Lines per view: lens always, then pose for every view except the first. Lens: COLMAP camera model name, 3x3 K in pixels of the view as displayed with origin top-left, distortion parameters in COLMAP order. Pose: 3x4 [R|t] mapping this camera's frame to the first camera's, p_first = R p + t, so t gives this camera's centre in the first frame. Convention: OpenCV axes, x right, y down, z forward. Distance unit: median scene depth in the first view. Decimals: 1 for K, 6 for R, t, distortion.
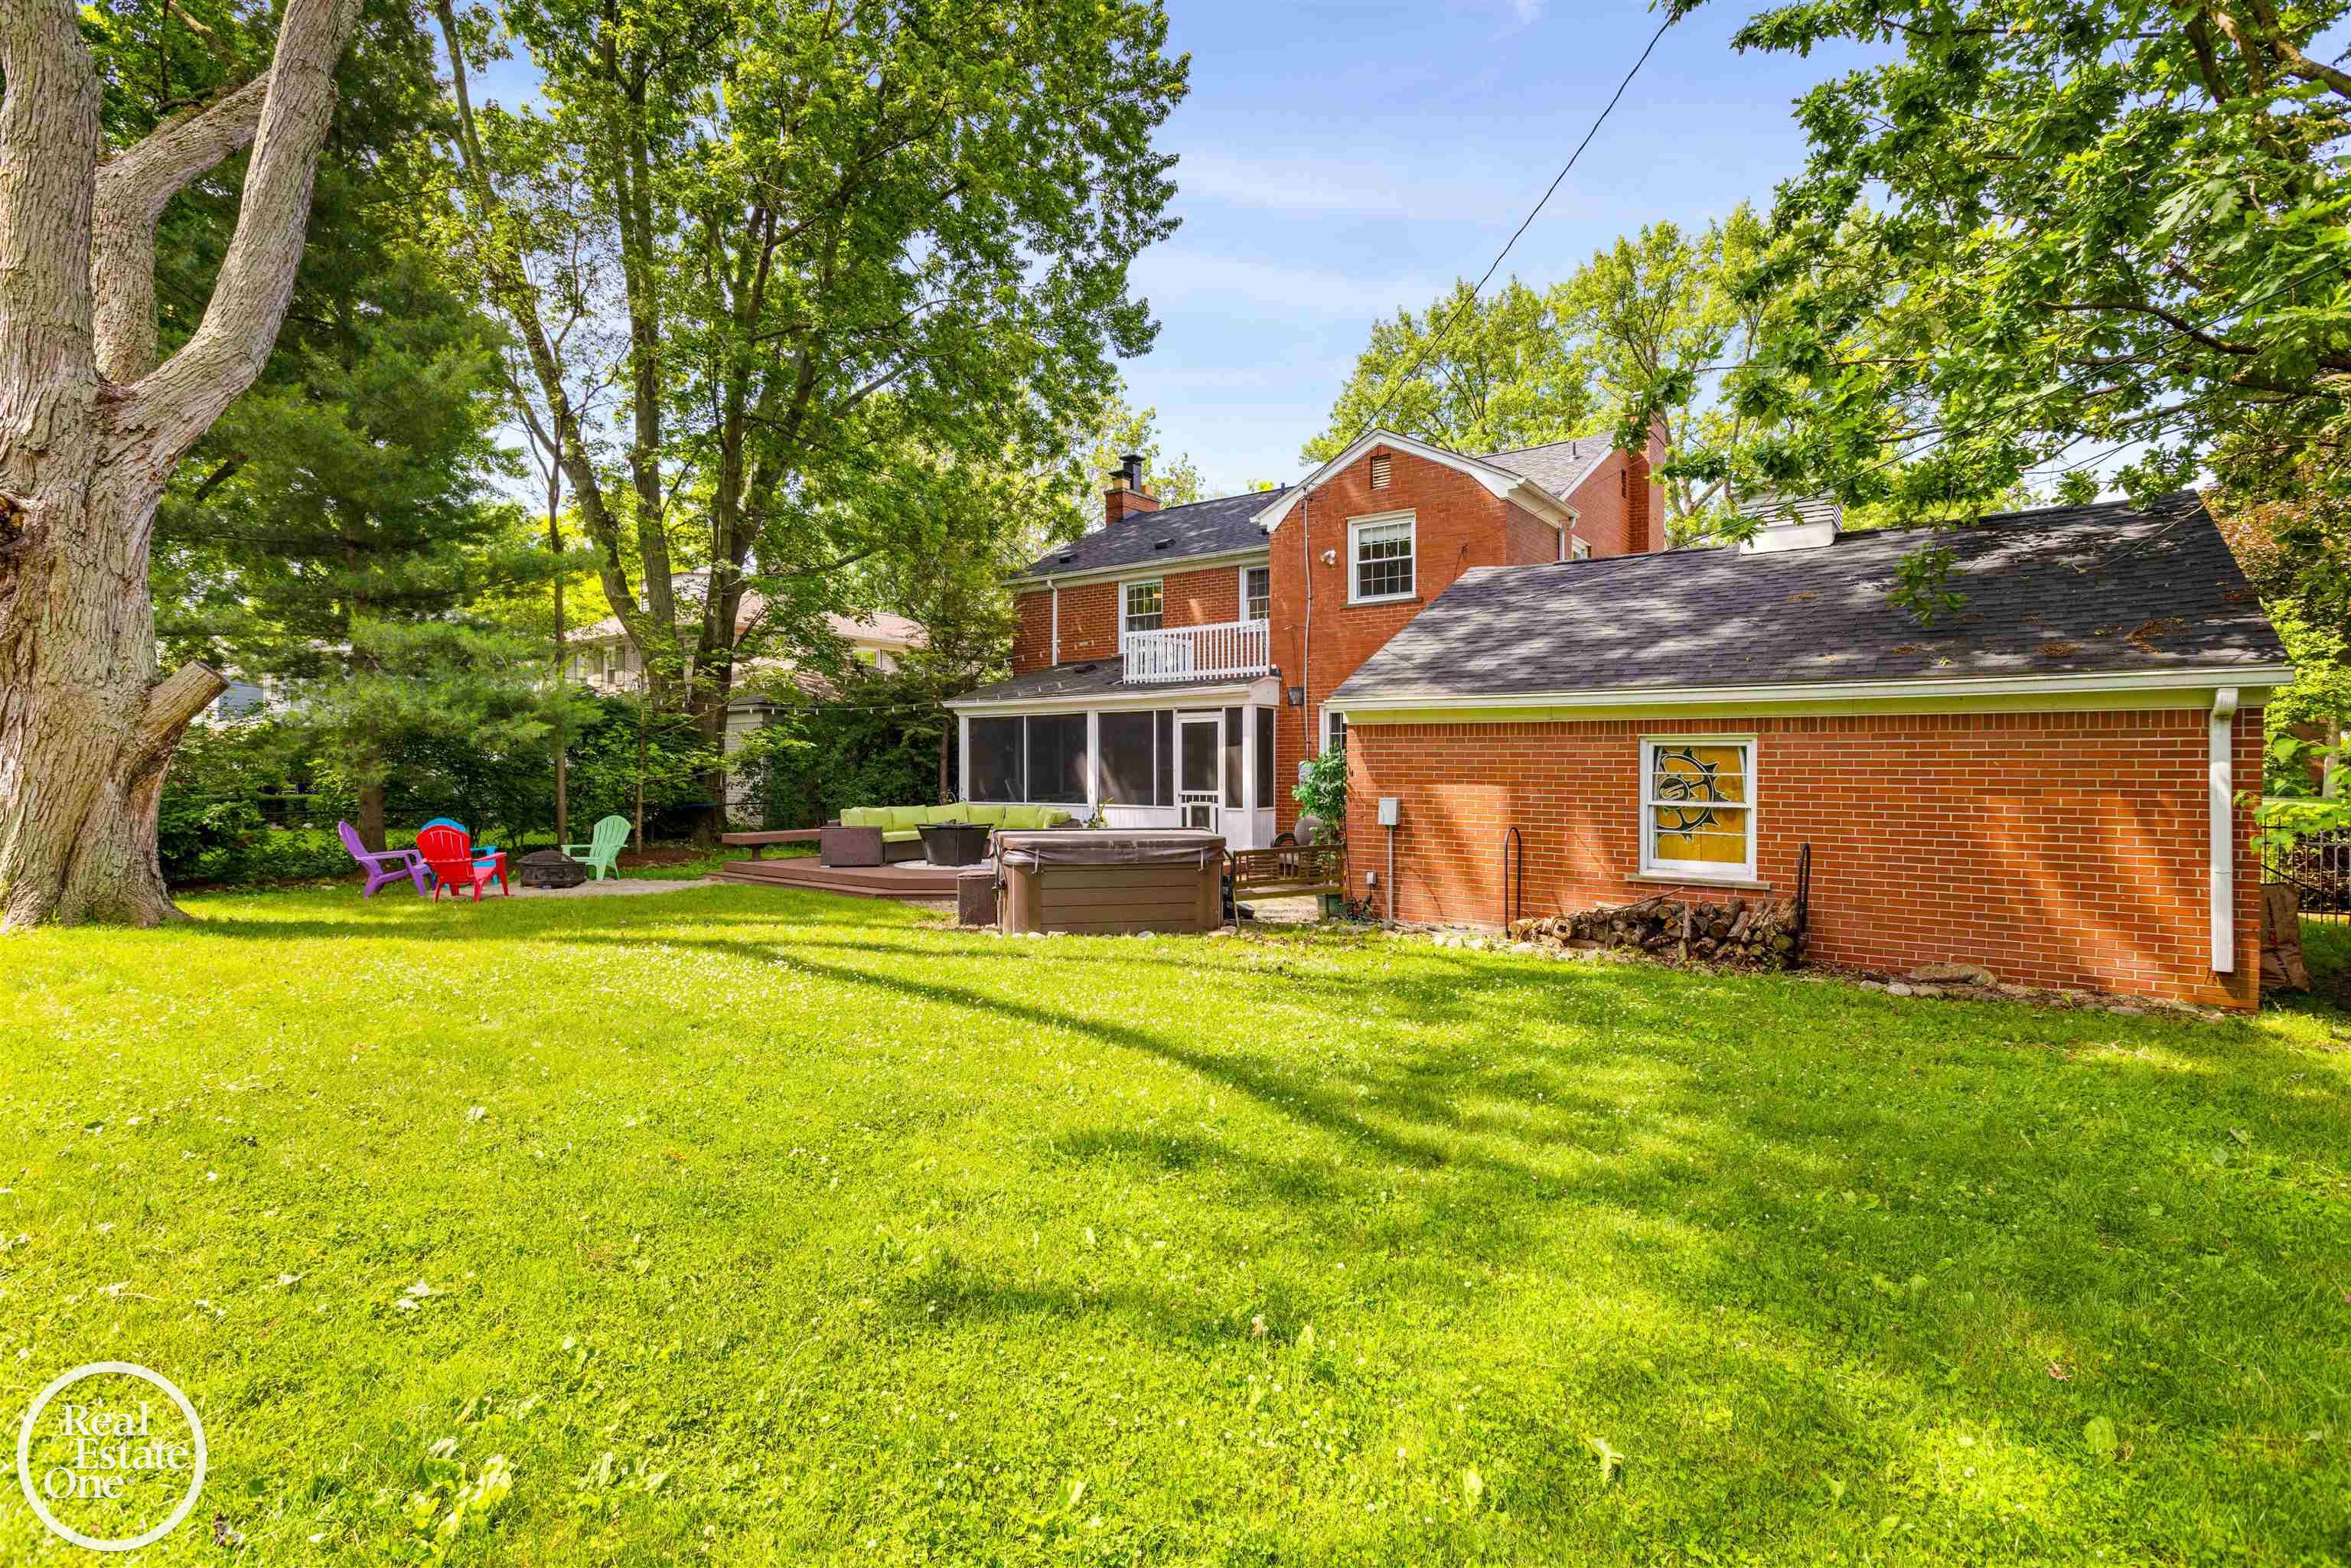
lens RADIAL K [[1161.8, 0, 1175.5], [0, 1161.8, 784.0], [0, 0, 1]] dist [-0.037281, -0.000032]
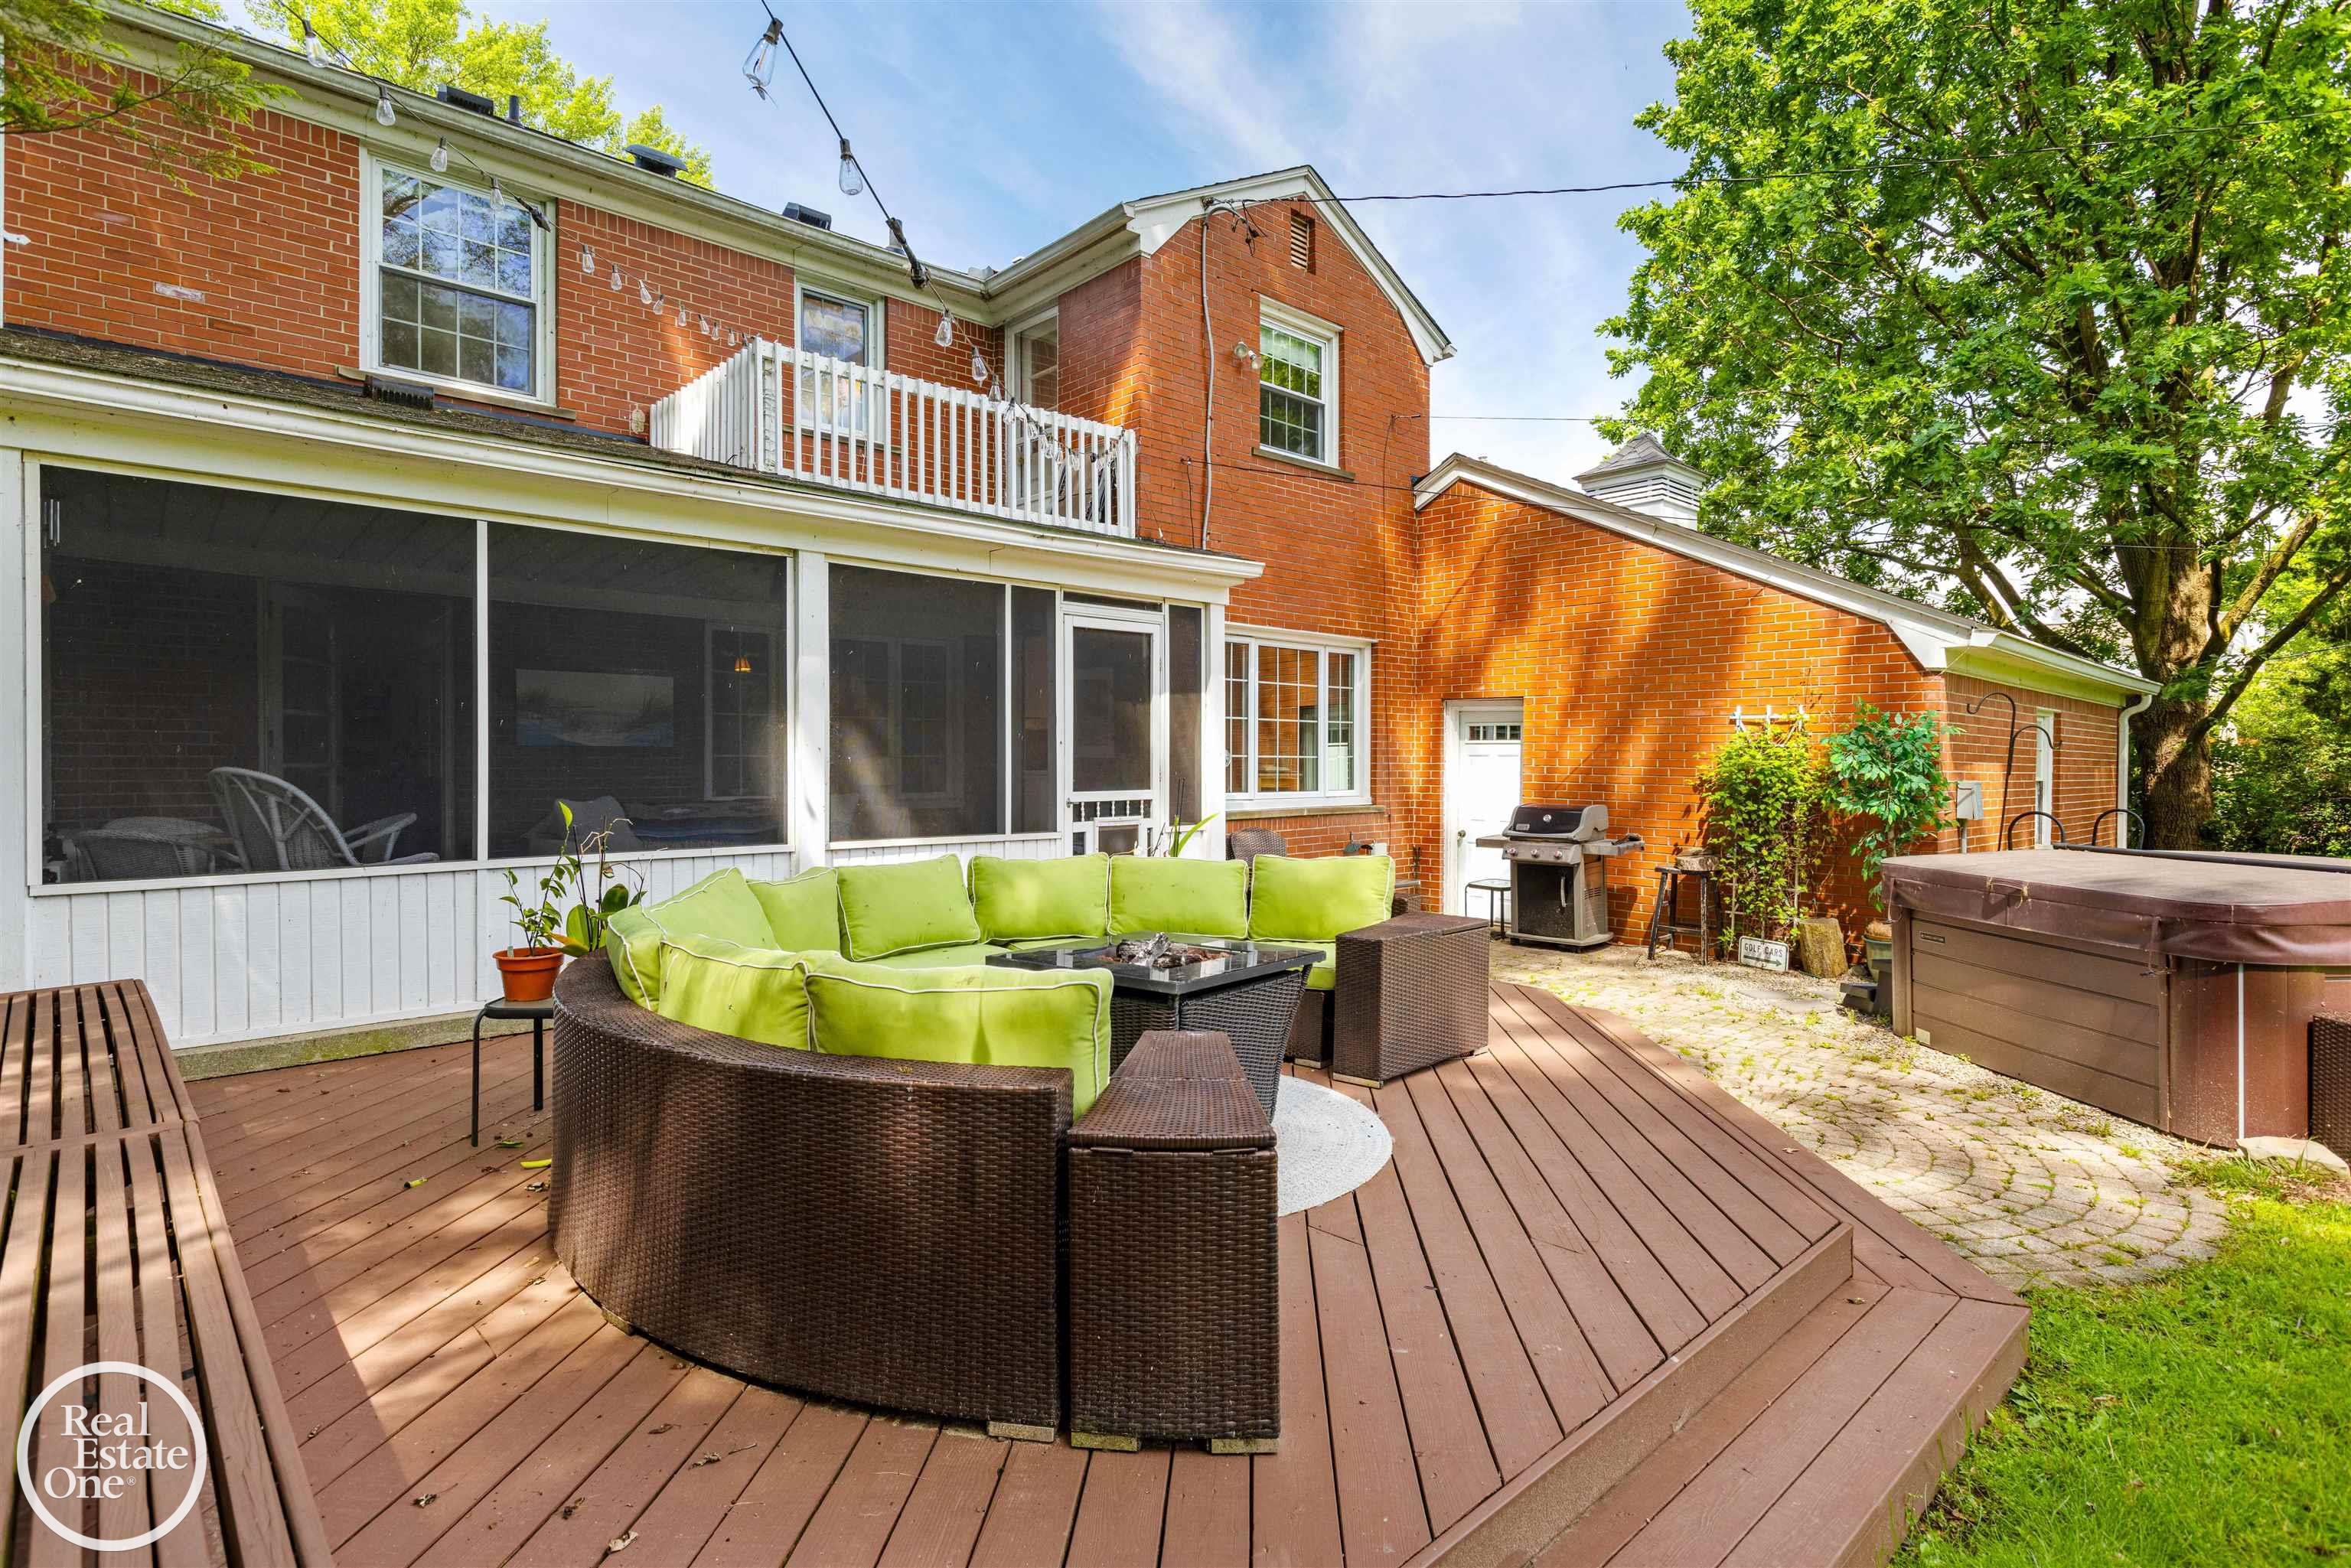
lens RADIAL K [[1168.2, 0, 1166.8], [0, 1168.2, 765.0], [0, 0, 1]] dist [-0.000406, -0.000232]
pose [[0.178416, -0.001815, 0.983954, -0.371827], [0.013400, 0.999910, -0.000585, -0.002937], [-0.983864, 0.013289, 0.178424, 0.846253]]
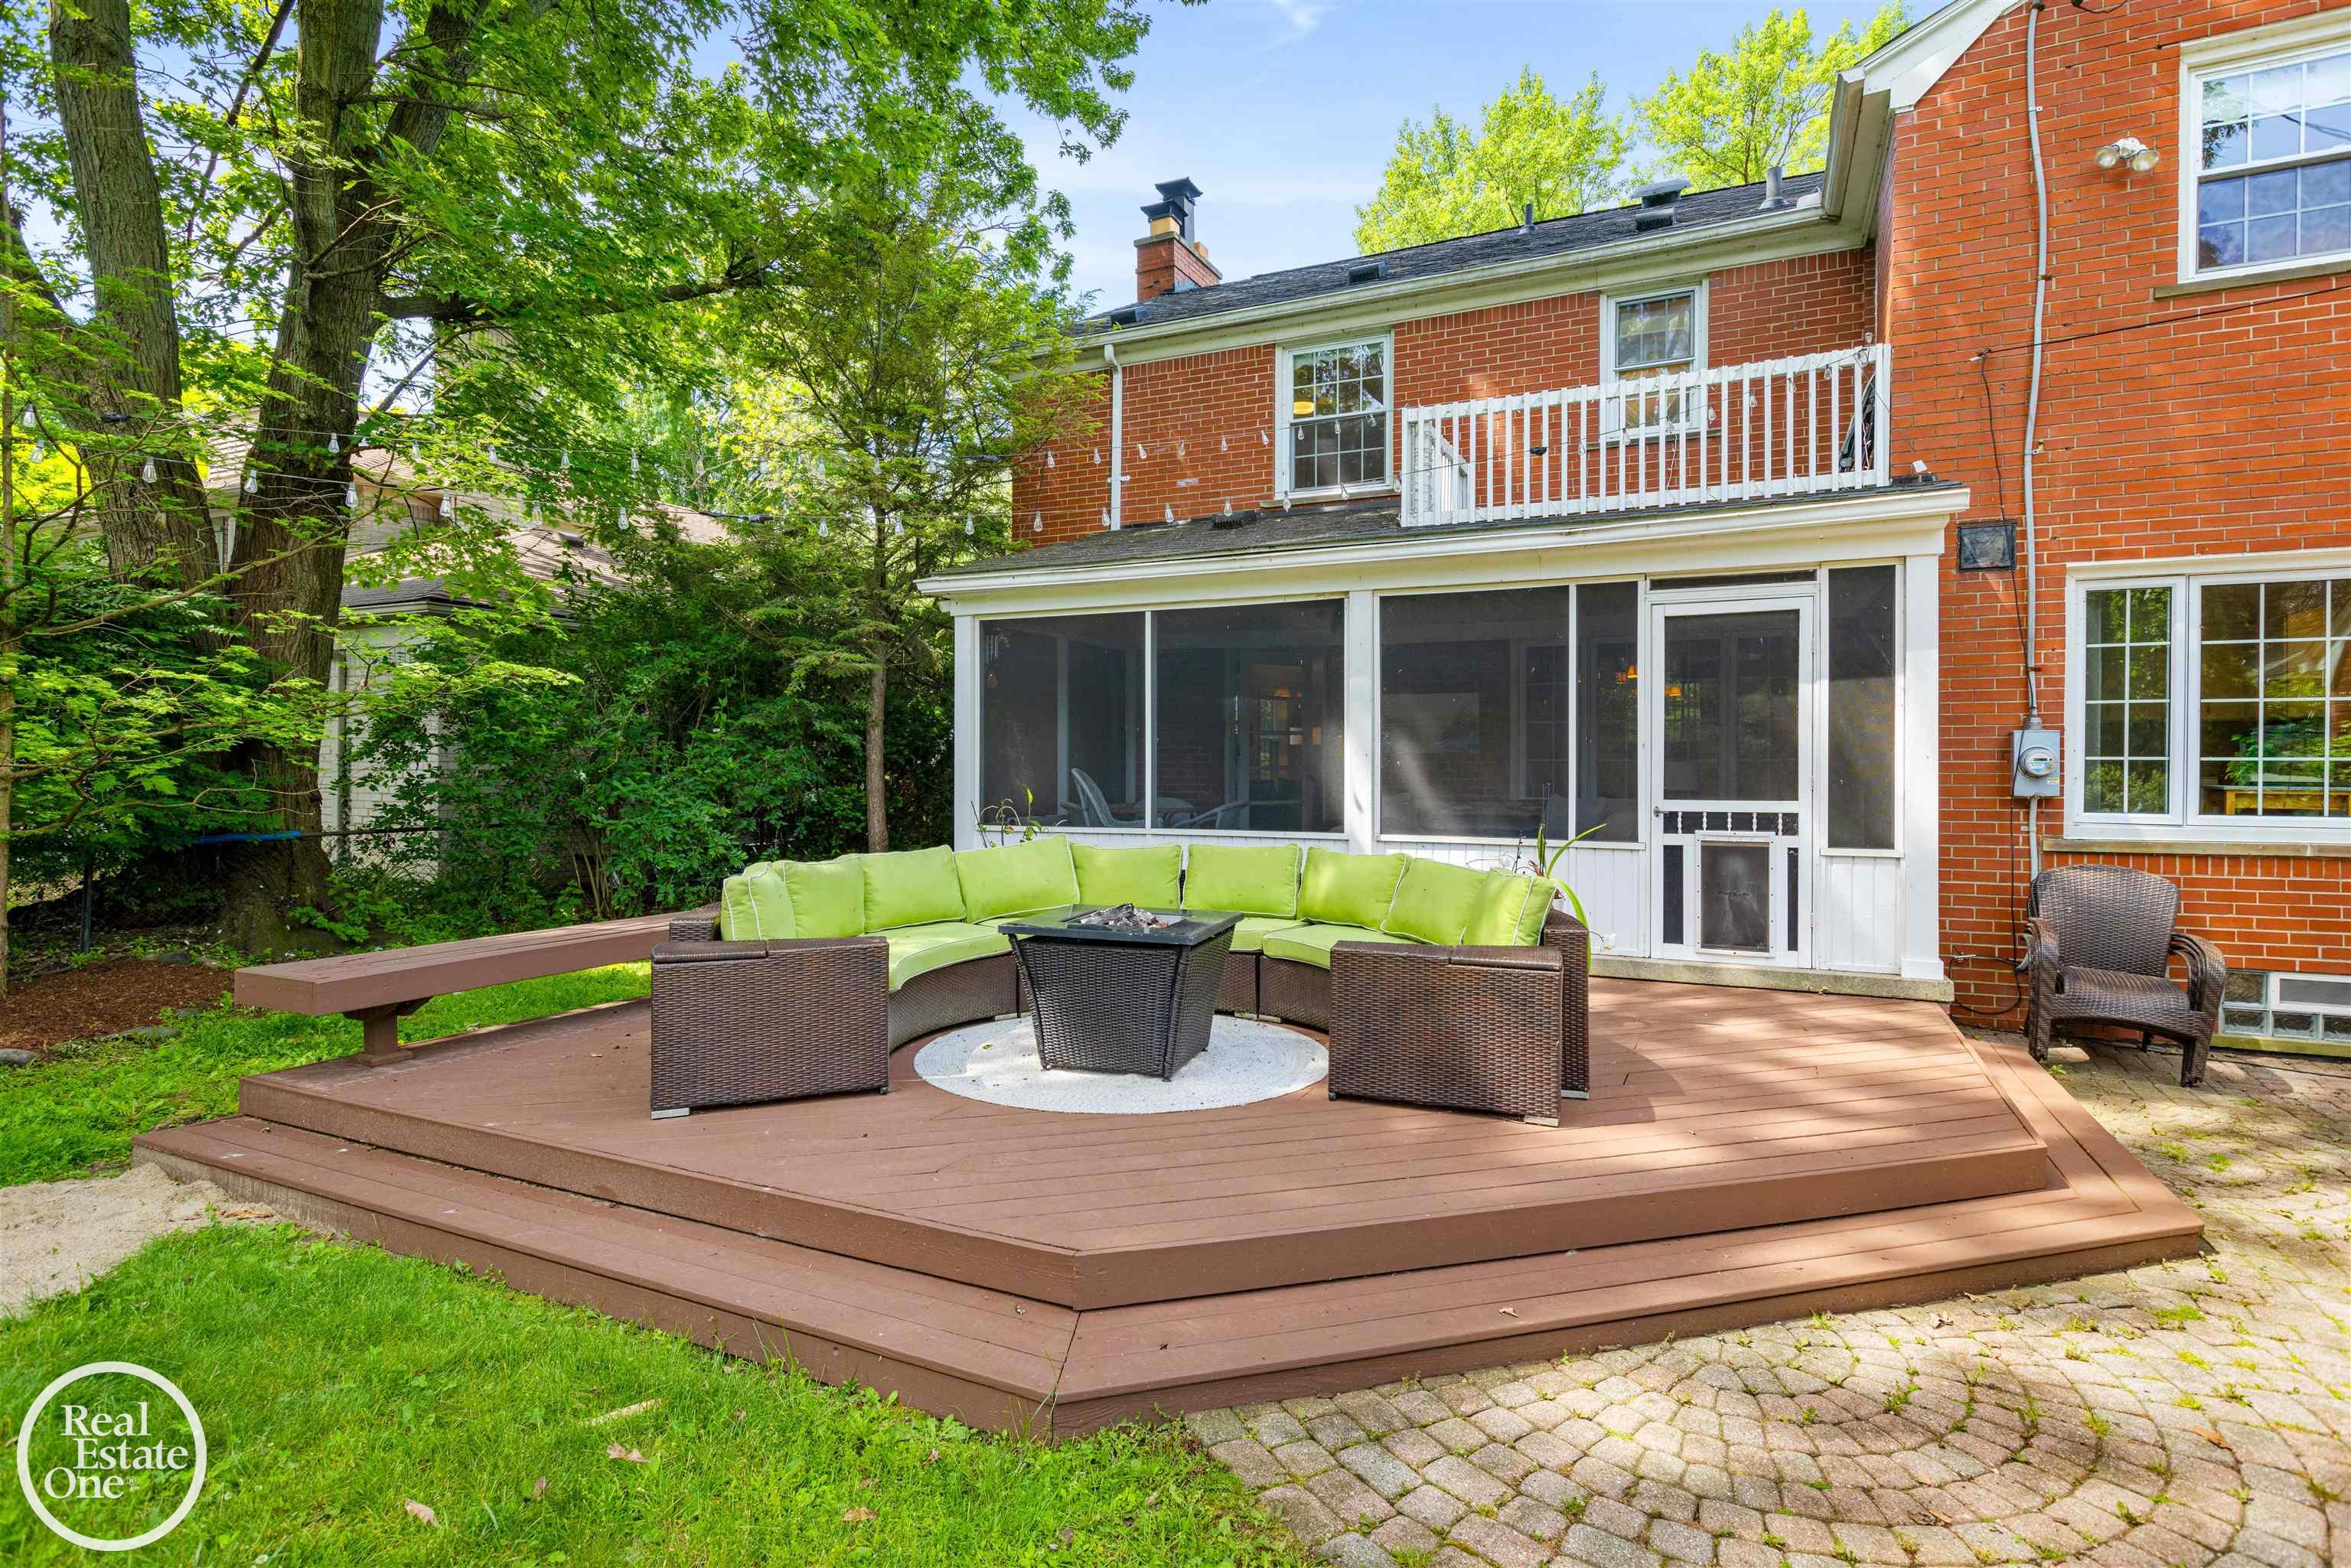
lens RADIAL K [[1212.9, 0, 1175.5], [0, 1212.9, 784.0], [0, 0, 1]] dist [-0.000261, -0.000395]
pose [[0.982801, -0.000900, 0.184665, -0.207035], [0.000088, 0.999990, 0.004404, -0.001048], [-0.184667, -0.004312, 0.982792, 0.615060]]
